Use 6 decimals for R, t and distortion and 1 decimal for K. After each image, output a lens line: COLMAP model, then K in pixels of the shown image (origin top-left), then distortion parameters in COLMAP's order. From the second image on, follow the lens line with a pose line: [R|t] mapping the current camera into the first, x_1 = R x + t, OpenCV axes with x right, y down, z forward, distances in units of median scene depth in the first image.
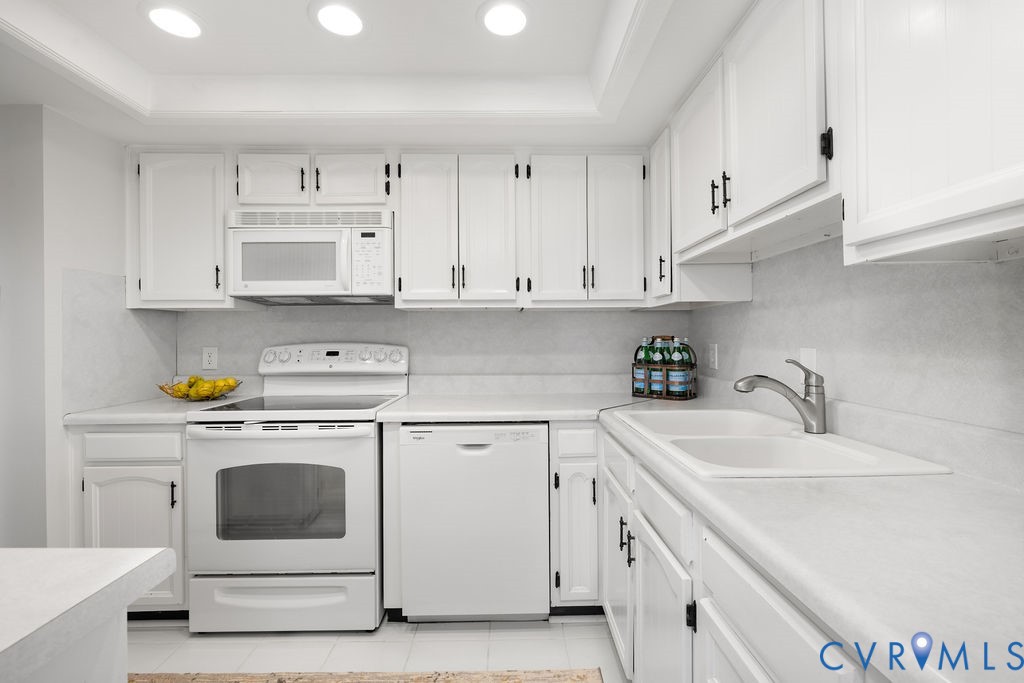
lens RADIAL K [[459.9, 0, 513.7], [0, 459.9, 335.7], [0, 0, 1]] dist [-0.000152, -0.000107]
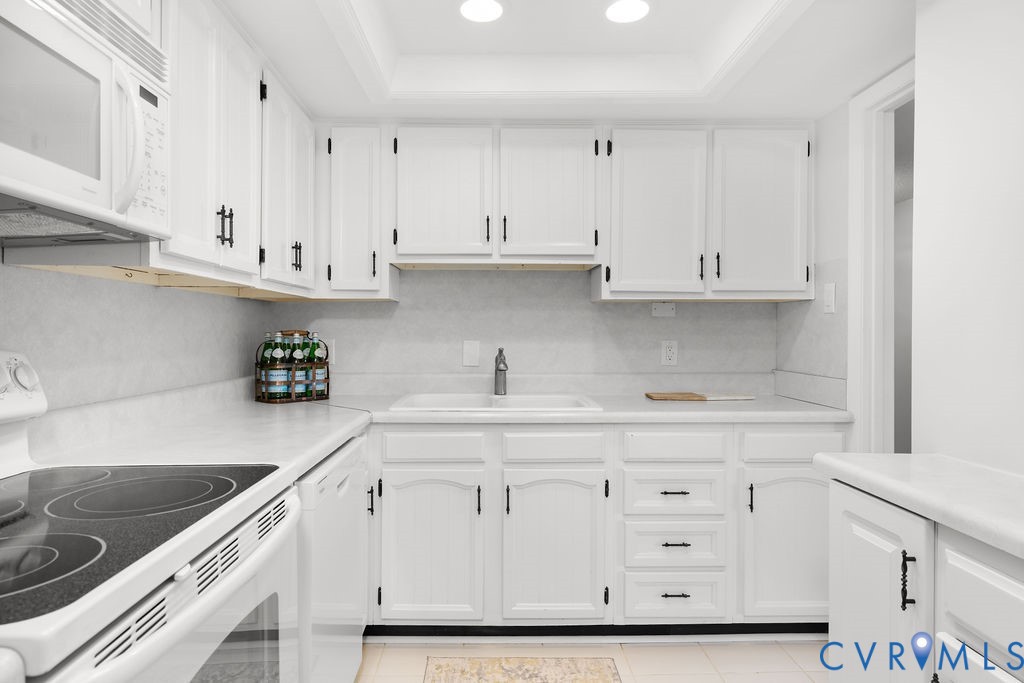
lens RADIAL K [[571.1, 0, 512.5], [0, 571.1, 338.3], [0, 0, 1]] dist [0.002260, 0.000771]
pose [[-0.008595, -0.003799, 0.999956, -0.799145], [-0.006356, 0.999973, 0.003745, 0.008874], [-0.999943, -0.006324, -0.008619, 0.597858]]
